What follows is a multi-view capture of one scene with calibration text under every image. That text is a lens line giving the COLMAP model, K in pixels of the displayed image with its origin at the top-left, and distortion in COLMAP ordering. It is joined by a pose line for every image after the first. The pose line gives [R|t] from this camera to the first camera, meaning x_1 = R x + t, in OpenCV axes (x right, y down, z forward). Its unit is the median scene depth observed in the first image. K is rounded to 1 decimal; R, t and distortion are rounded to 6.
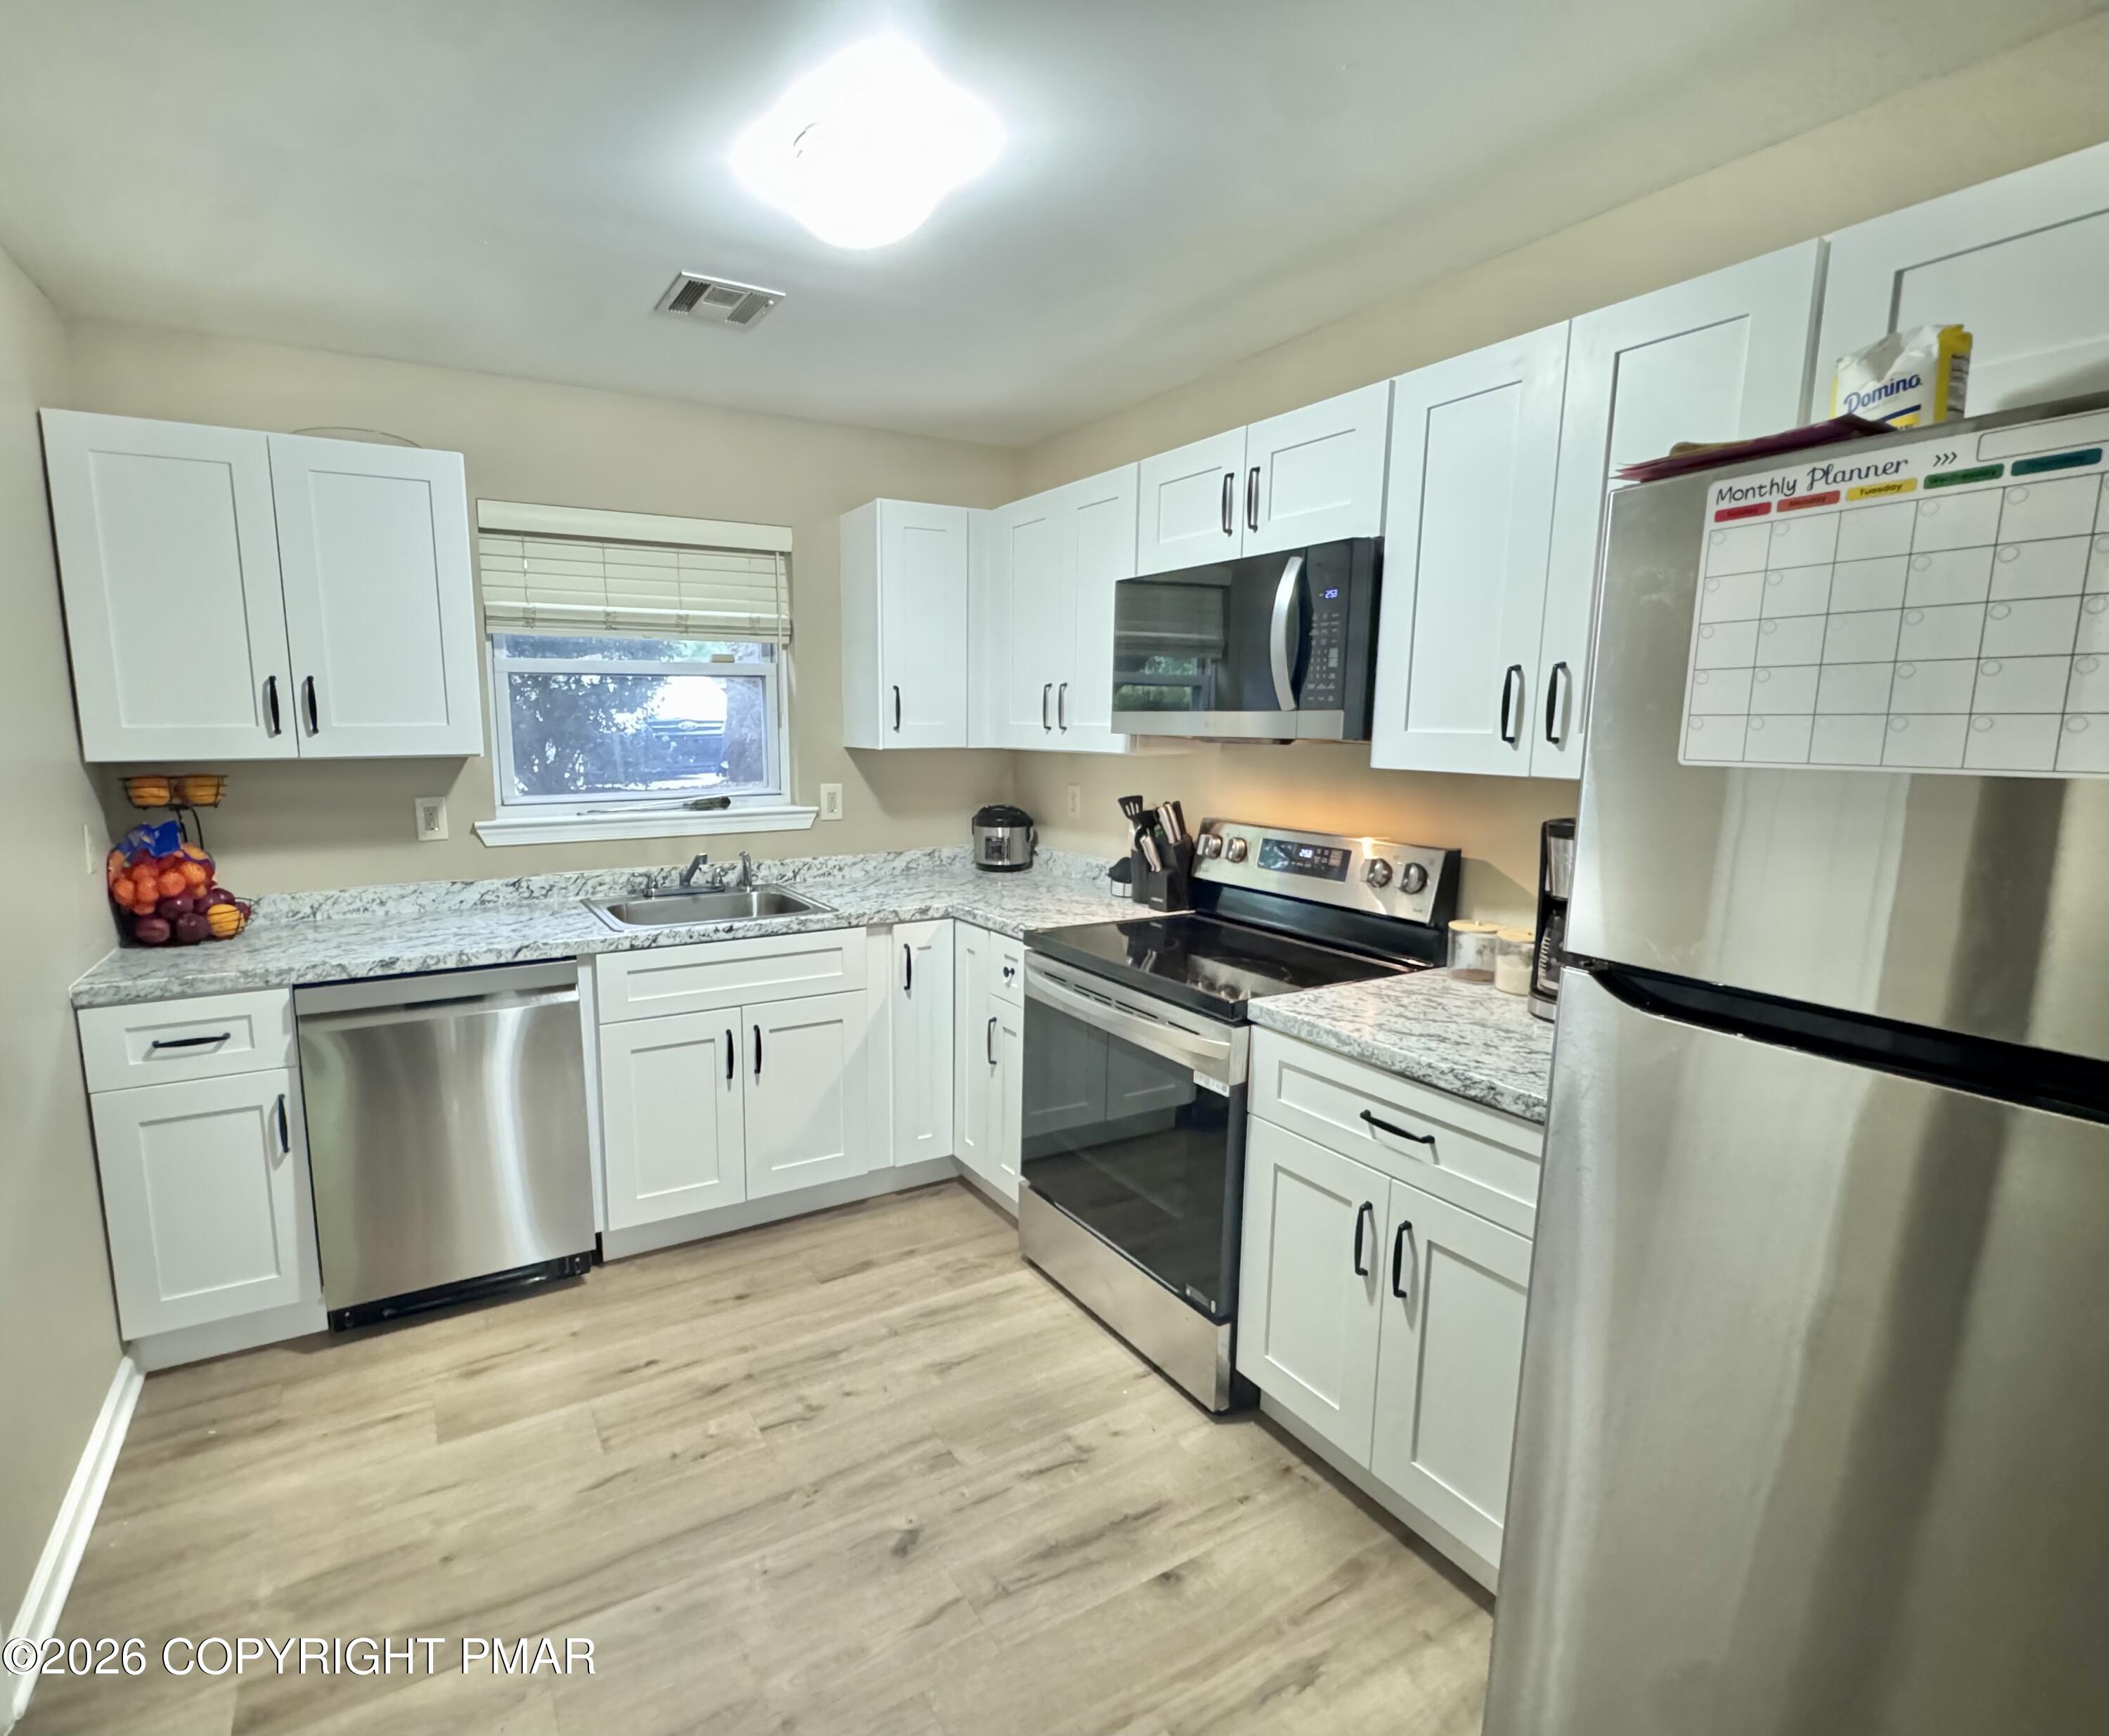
lens RADIAL K [[1033.6, 0, 934.7], [0, 1033.6, 877.7], [0, 0, 1]] dist [-0.000917, -0.000006]
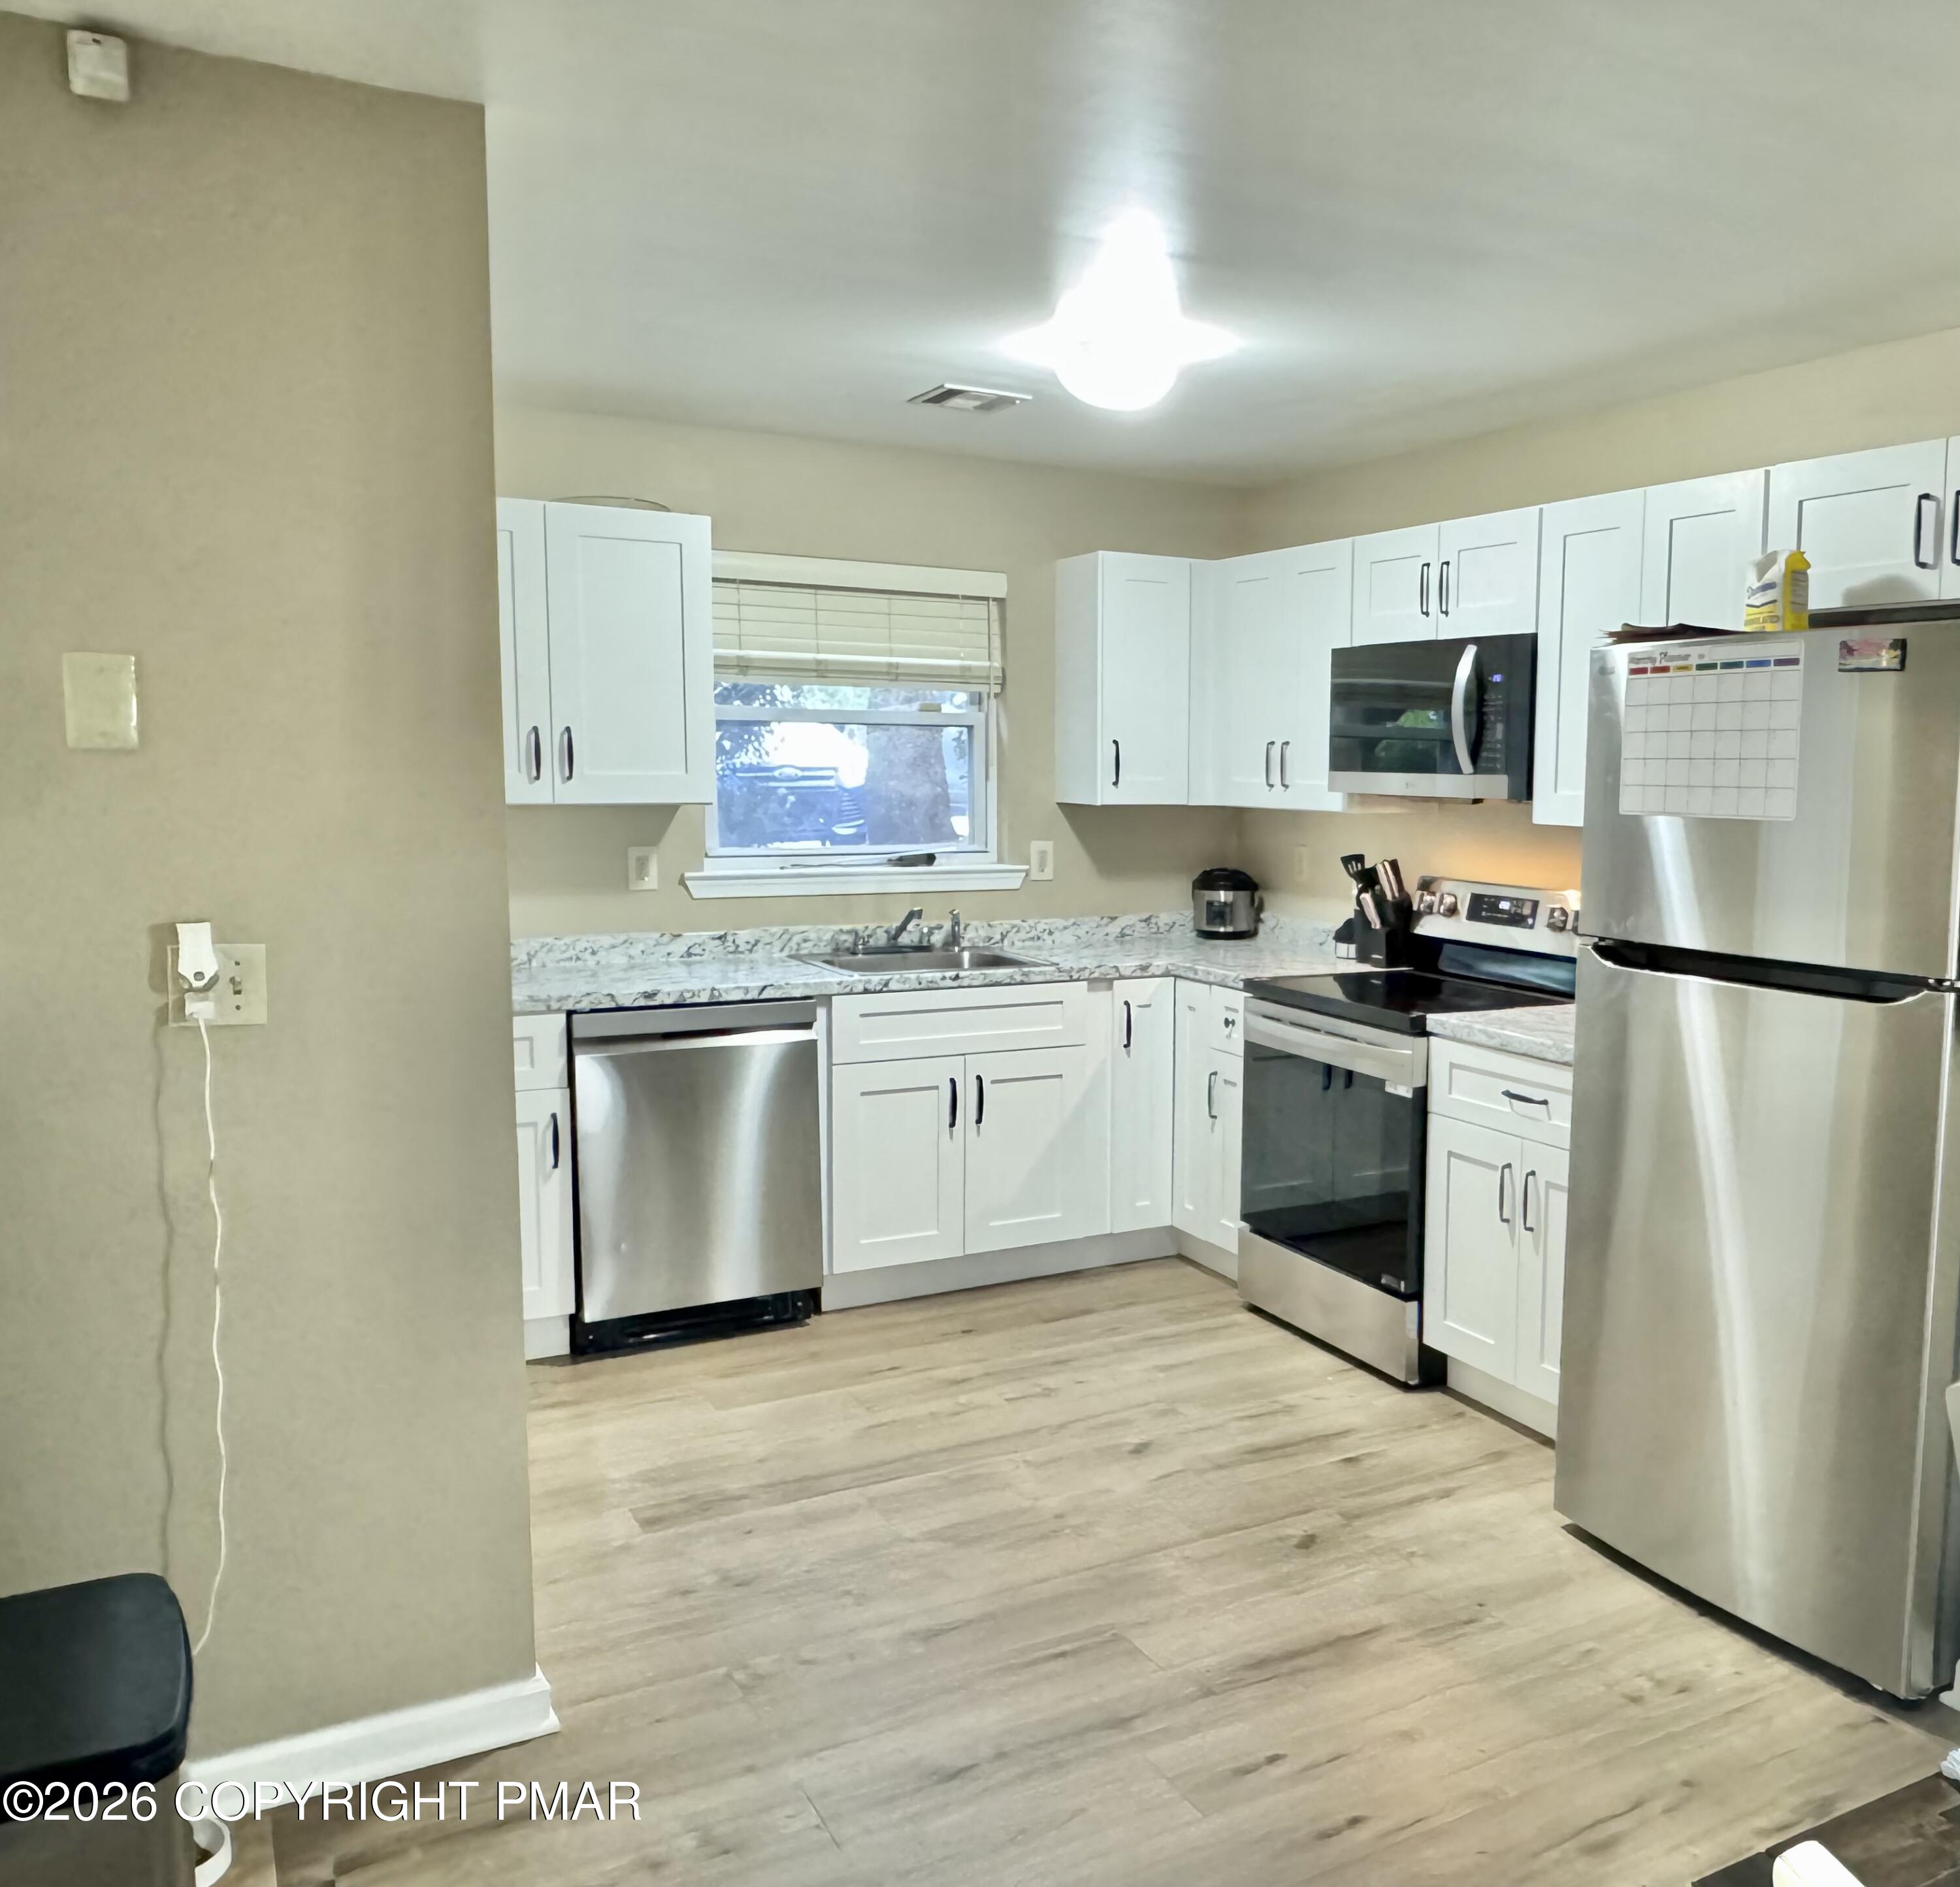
lens RADIAL K [[1772.1, 0, 1253.0], [0, 1772.1, 945.2], [0, 0, 1]] dist [0.003926, 0.004547]
pose [[0.997029, 0.008018, 0.076613, -0.042693], [-0.004054, 0.998652, -0.051754, 0.112939], [-0.076925, 0.051289, 0.995717, -0.803371]]
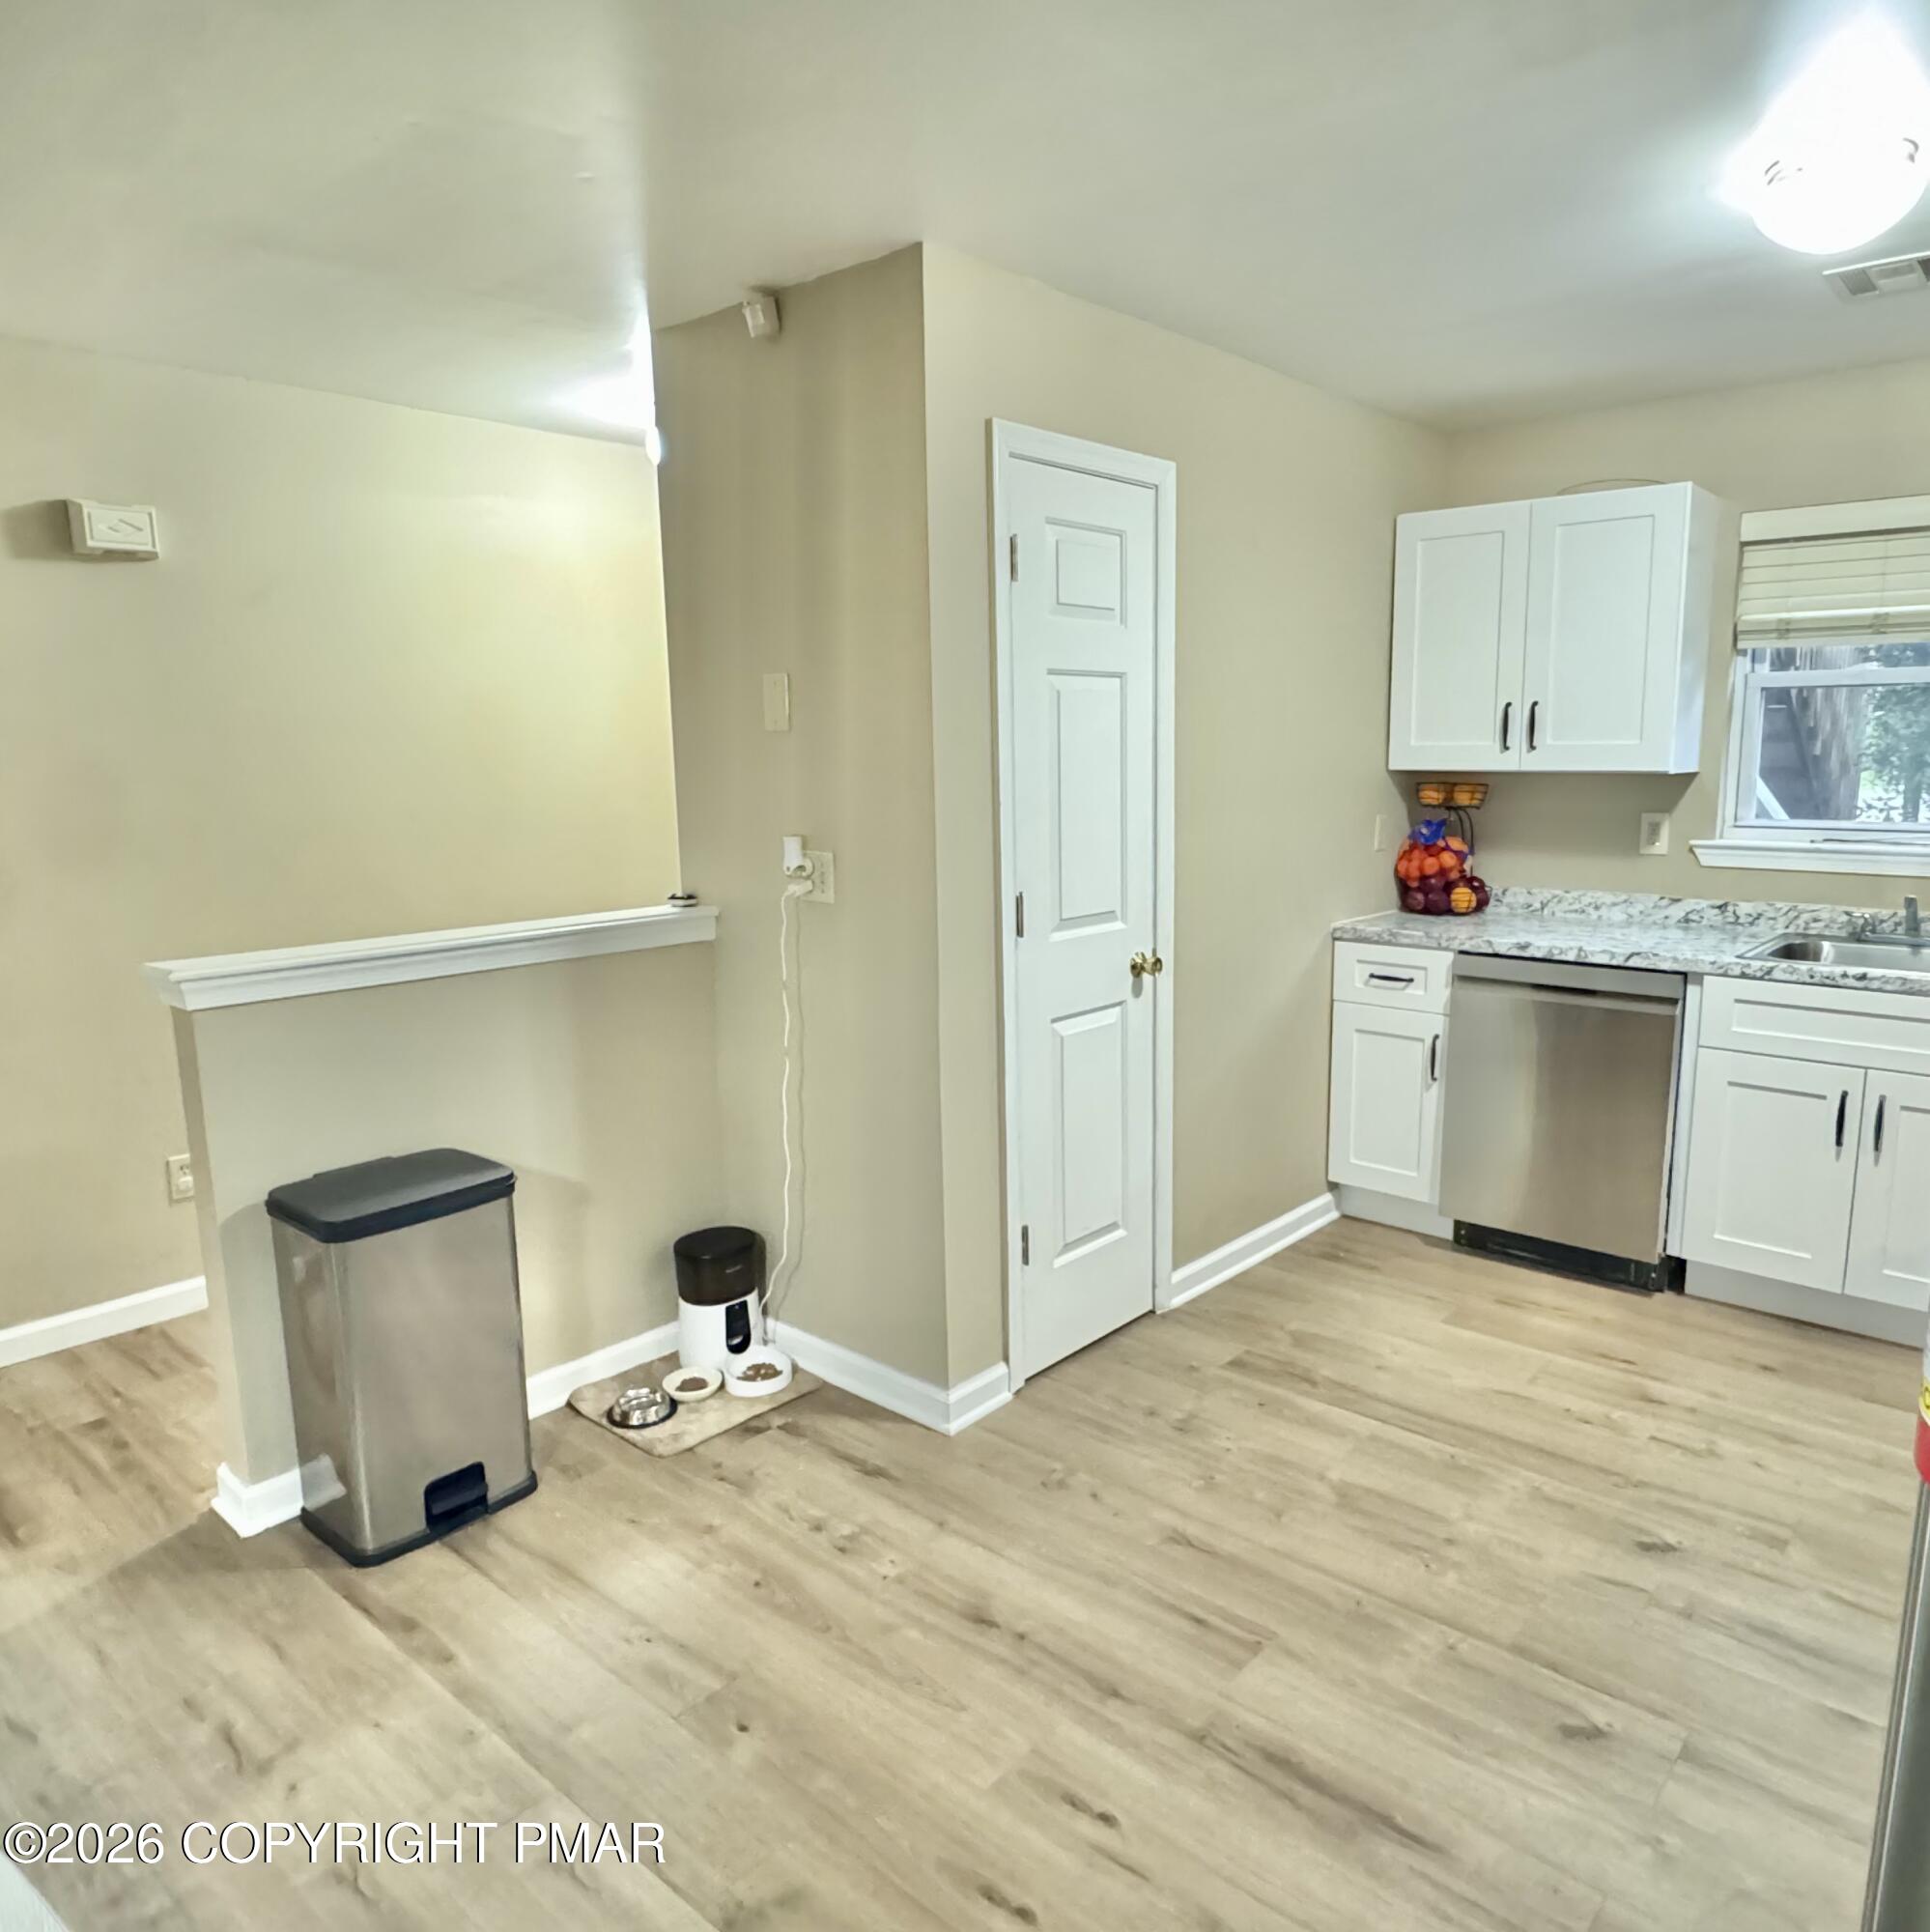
lens RADIAL K [[1382.6, 0, 1041.5], [0, 1382.6, 973.3], [0, 0, 1]] dist [0.000038, -0.002370]
pose [[0.365828, 0.153701, -0.917903, 0.654341], [-0.135708, 0.984537, 0.110773, 0.011901], [0.920735, 0.084043, 0.381029, -0.091750]]
